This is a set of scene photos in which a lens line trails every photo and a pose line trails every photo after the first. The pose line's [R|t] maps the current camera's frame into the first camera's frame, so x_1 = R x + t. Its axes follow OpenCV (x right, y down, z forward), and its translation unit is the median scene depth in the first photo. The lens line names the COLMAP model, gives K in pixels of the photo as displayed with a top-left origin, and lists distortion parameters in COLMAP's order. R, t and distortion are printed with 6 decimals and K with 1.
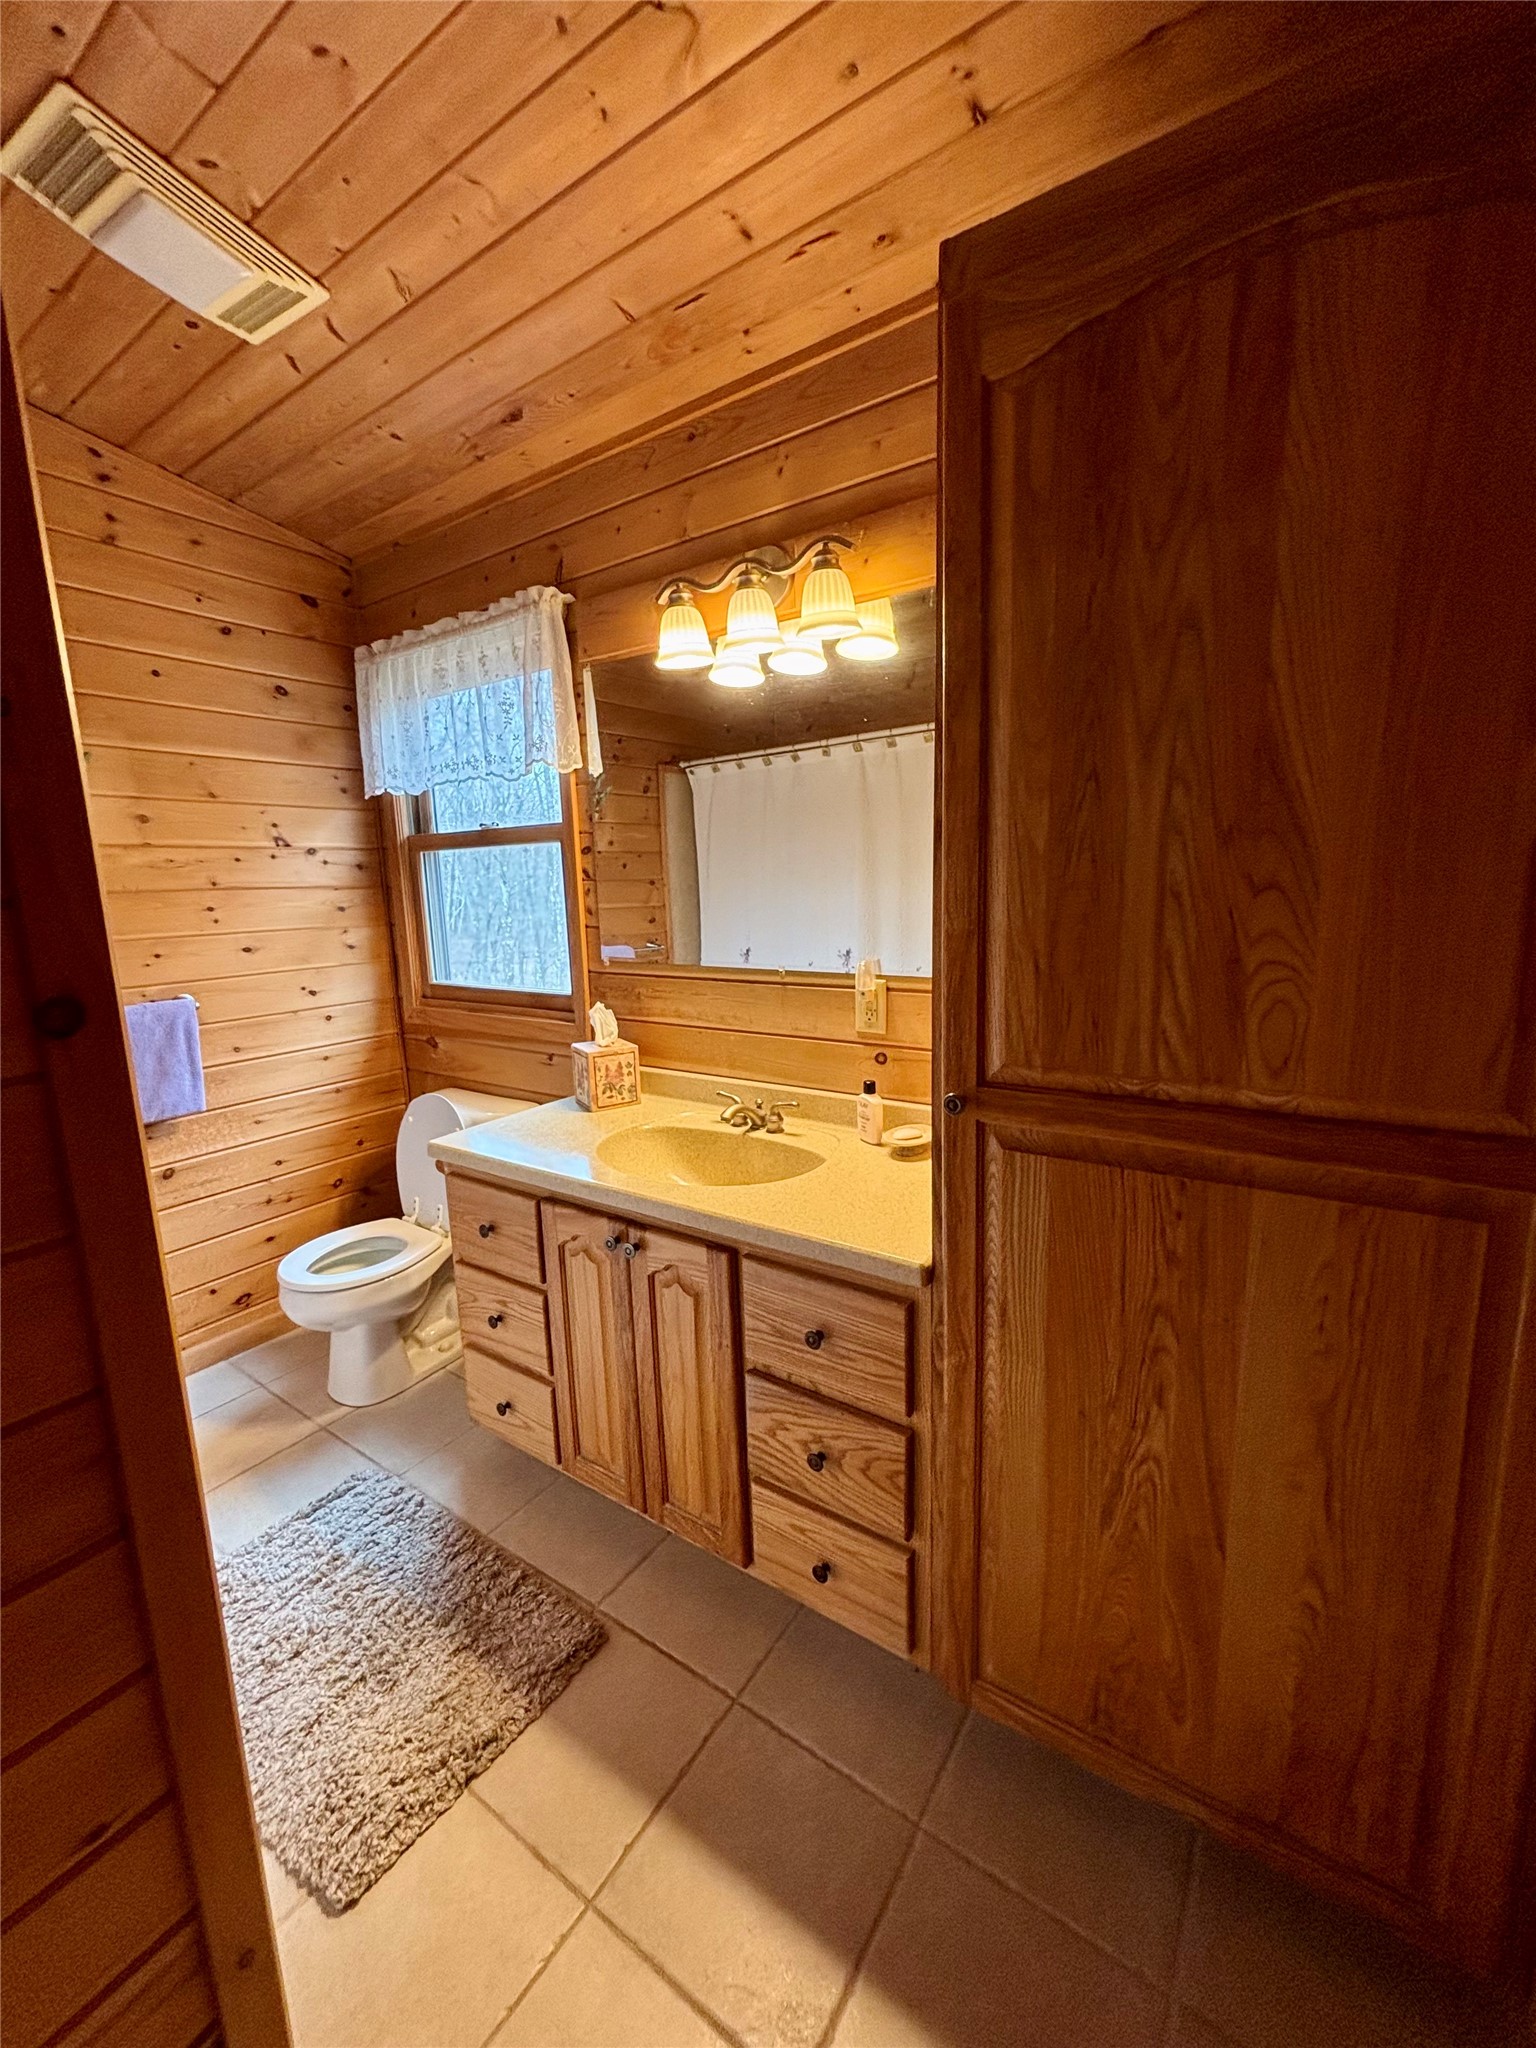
lens RADIAL K [[822.9, 0, 768.8], [0, 822.9, 1018.7], [0, 0, 1]] dist [0.000484, -0.000872]
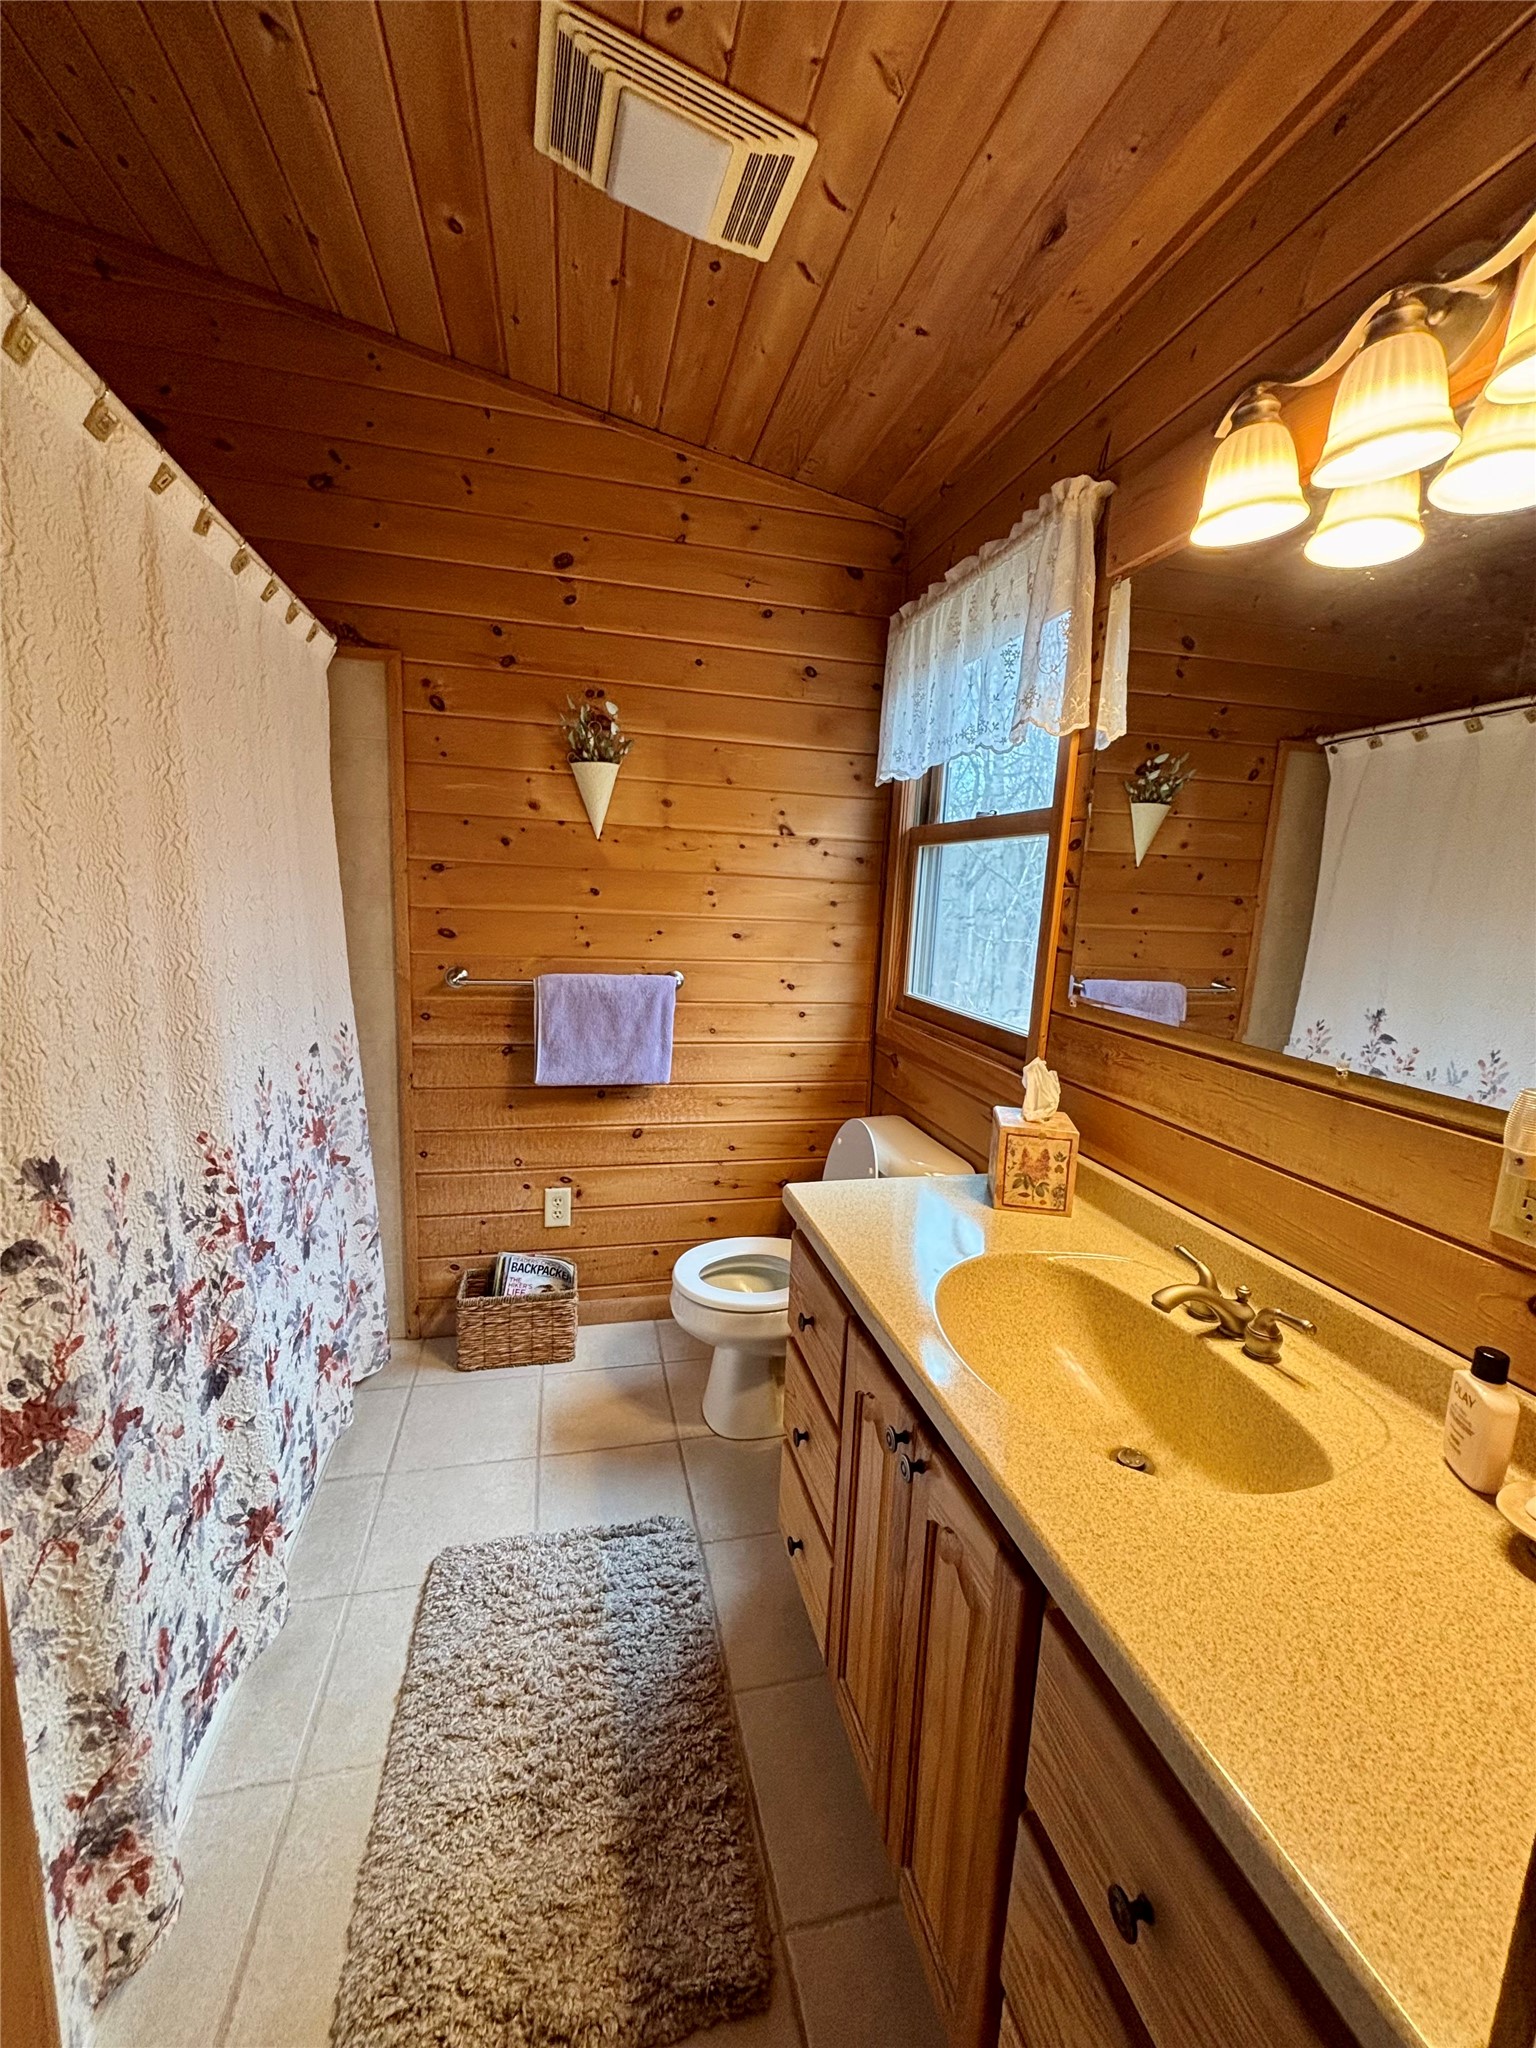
lens RADIAL K [[822.9, 0, 768.8], [0, 822.9, 1018.7], [0, 0, 1]] dist [0.000484, -0.000872]
pose [[0.741909, 0.167519, -0.649237, 0.074391], [-0.175454, 0.983052, 0.053153, -0.050302], [0.647138, 0.074477, 0.758726, 0.313161]]
